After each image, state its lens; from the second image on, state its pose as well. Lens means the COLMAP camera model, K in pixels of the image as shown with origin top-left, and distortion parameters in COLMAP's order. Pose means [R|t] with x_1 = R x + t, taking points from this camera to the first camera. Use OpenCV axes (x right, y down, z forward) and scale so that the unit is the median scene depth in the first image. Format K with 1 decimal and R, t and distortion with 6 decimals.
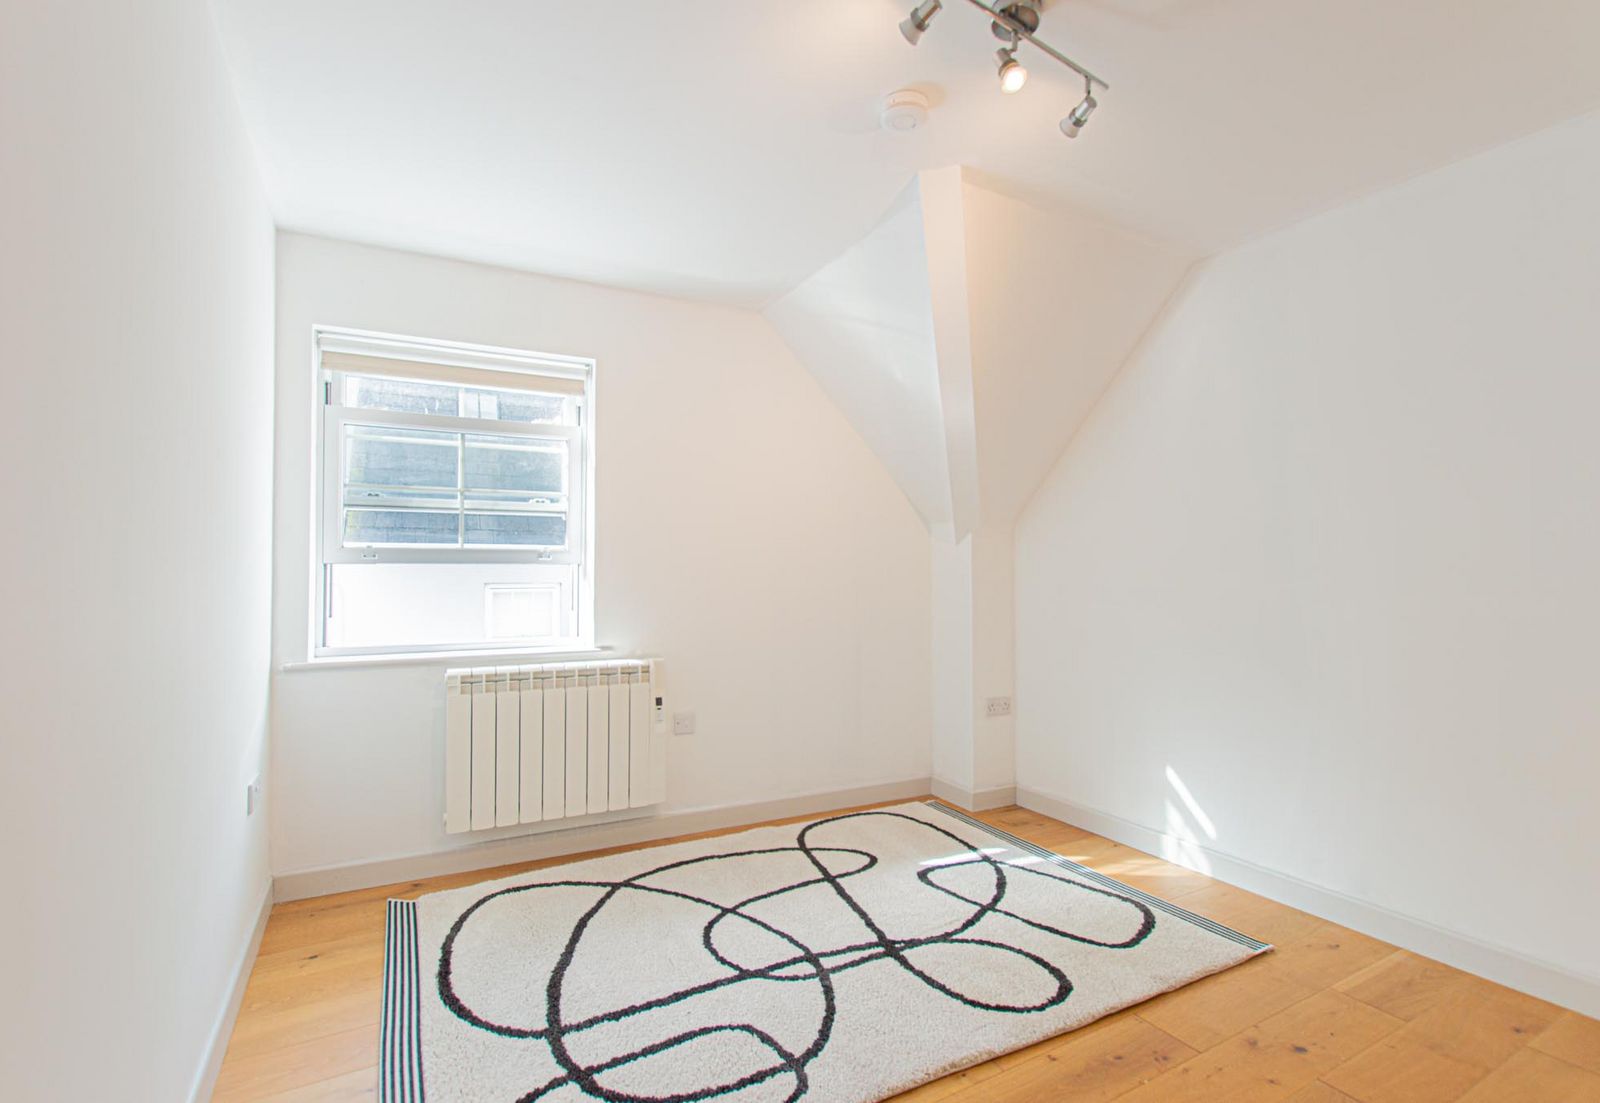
lens RADIAL K [[743.7, 0, 805.6], [0, 743.7, 555.4], [0, 0, 1]] dist [0.014612, -0.000579]
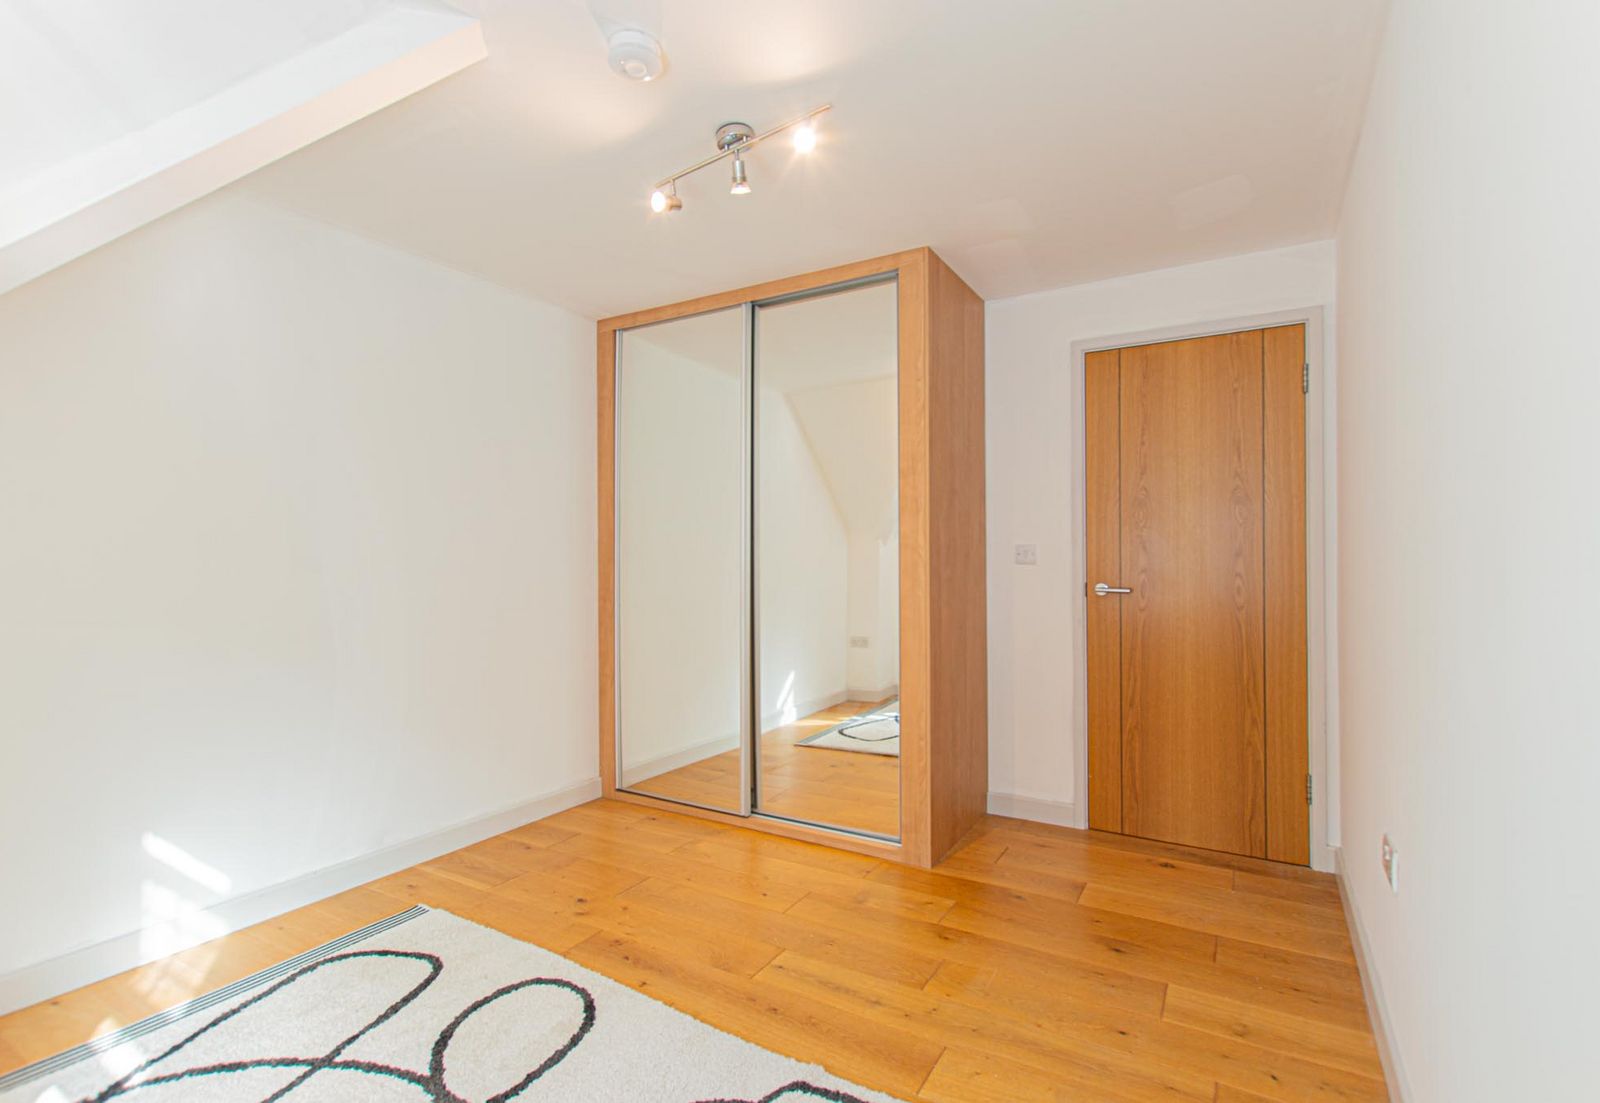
lens RADIAL K [[743.7, 0, 805.6], [0, 743.7, 555.4], [0, 0, 1]] dist [0.014612, -0.000579]
pose [[-0.500087, 0.012680, 0.865882, -0.574985], [-0.018443, 0.999510, -0.025289, 0.015614], [-0.865778, -0.028616, -0.499609, 0.965753]]
